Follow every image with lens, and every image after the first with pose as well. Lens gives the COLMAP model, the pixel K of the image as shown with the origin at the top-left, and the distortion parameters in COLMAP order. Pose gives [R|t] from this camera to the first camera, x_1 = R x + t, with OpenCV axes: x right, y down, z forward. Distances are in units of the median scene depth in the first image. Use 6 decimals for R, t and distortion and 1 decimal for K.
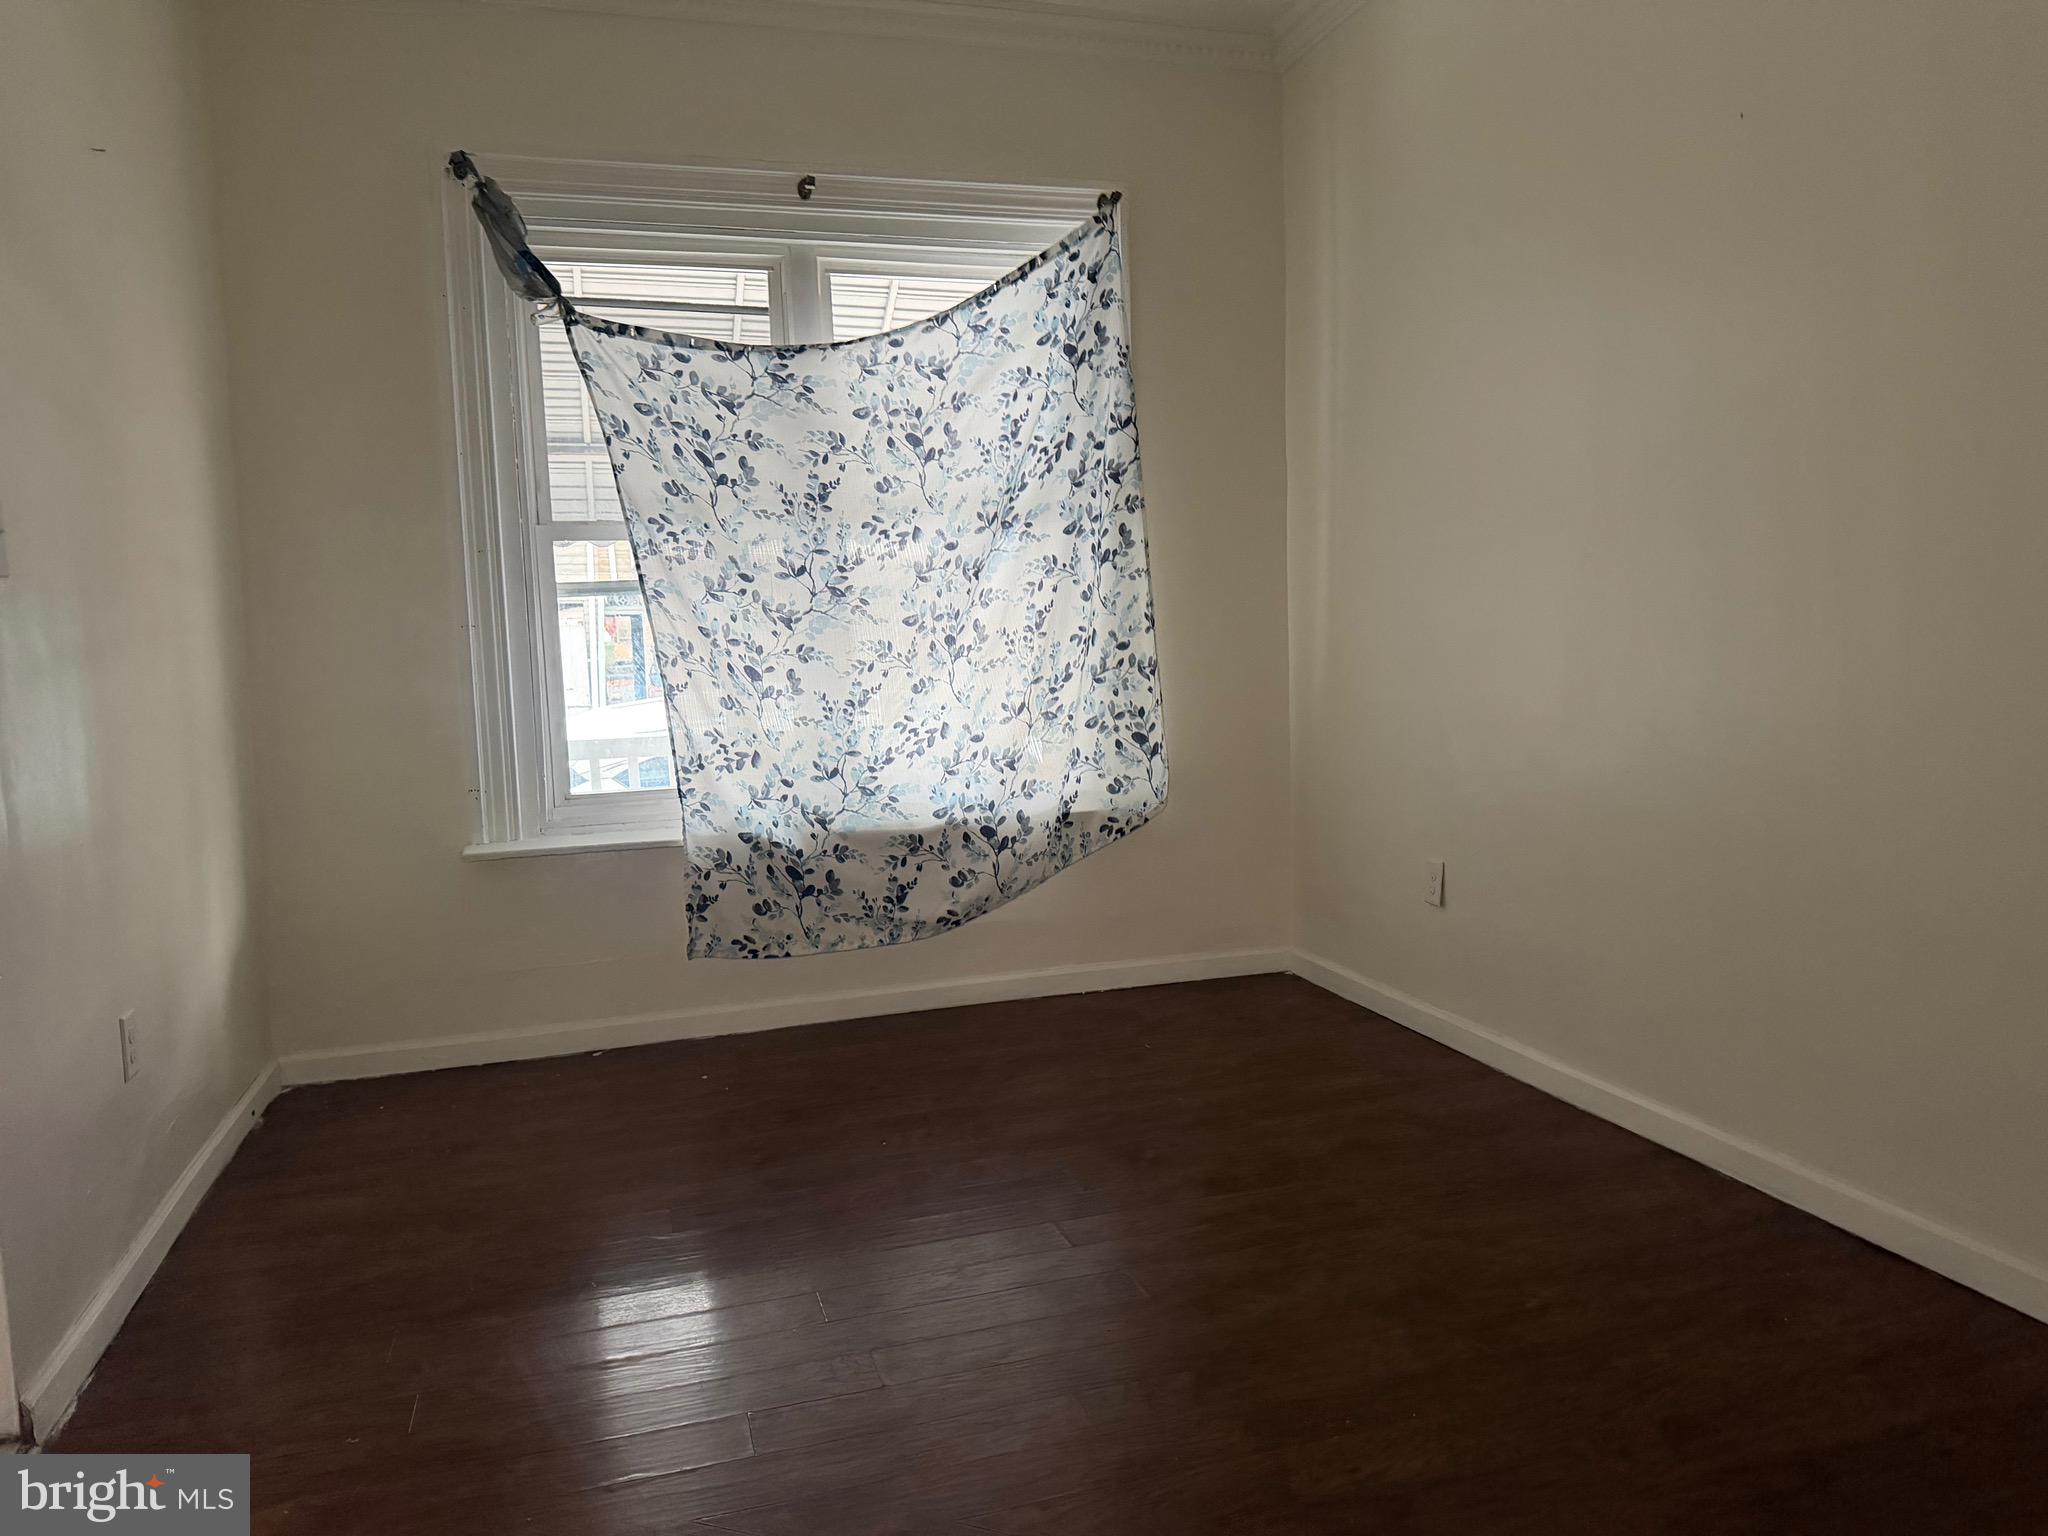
lens RADIAL K [[1417.0, 0, 1021.9], [0, 1417.0, 763.8], [0, 0, 1]] dist [0.072832, -0.001921]
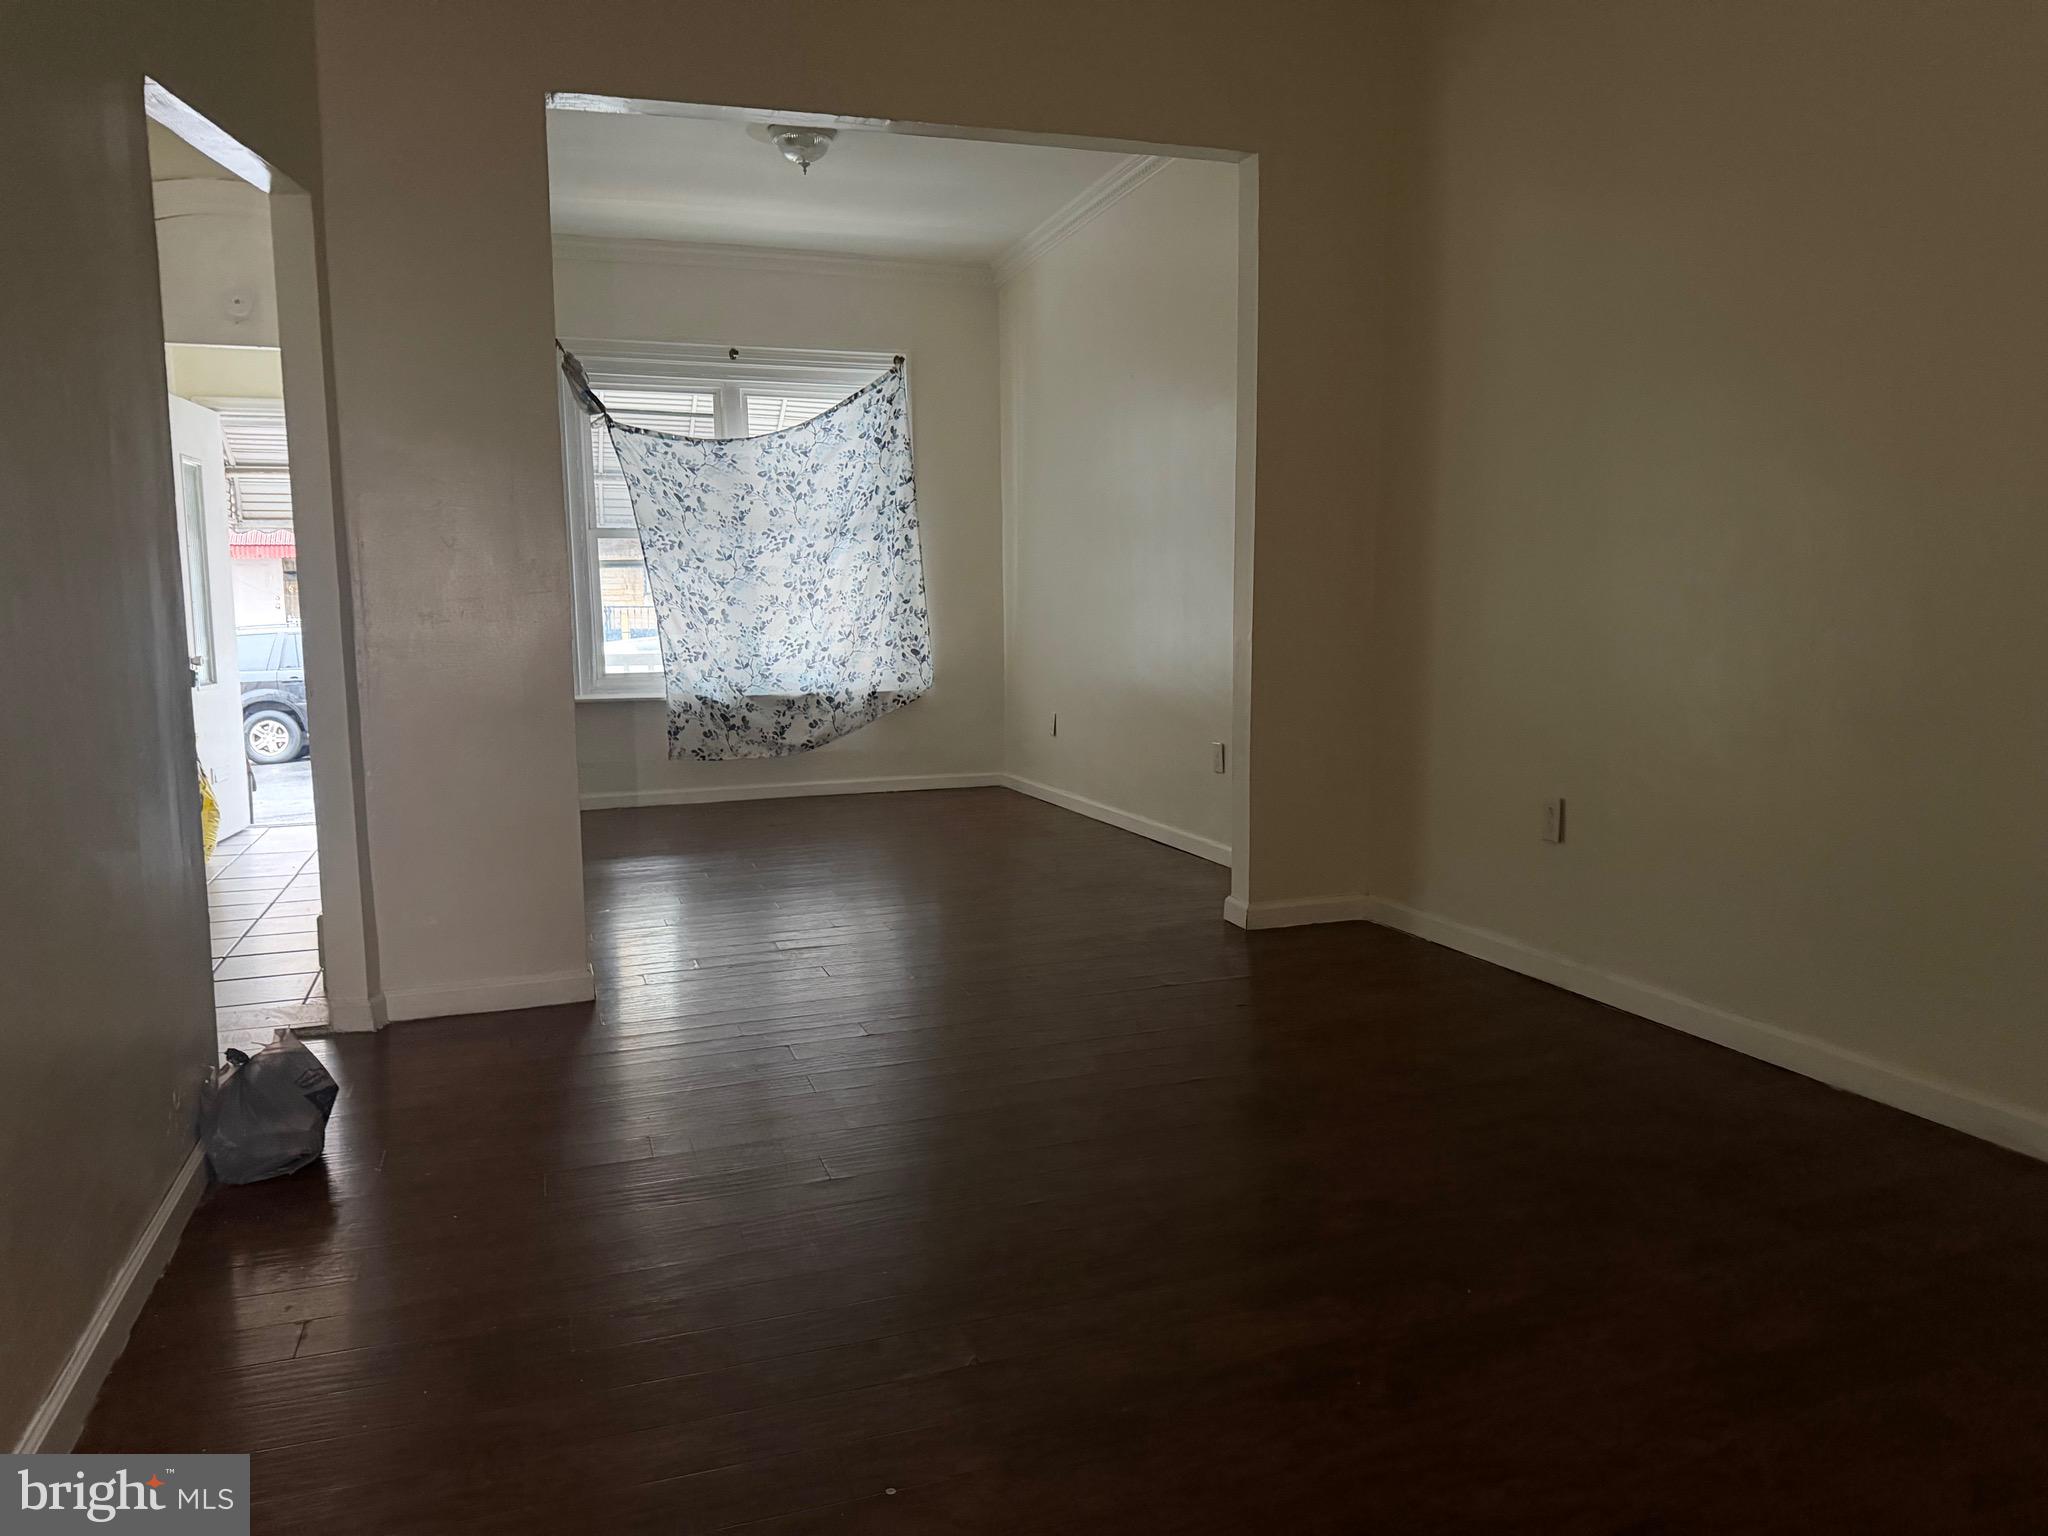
lens RADIAL K [[1417.0, 0, 1028.2], [0, 1417.0, 776.1], [0, 0, 1]] dist [0.072832, -0.001921]
pose [[0.998603, 0.013559, 0.051076, 0.145105], [-0.014828, 0.999589, 0.024546, 0.100773], [-0.050722, -0.025269, 0.998393, -0.897364]]
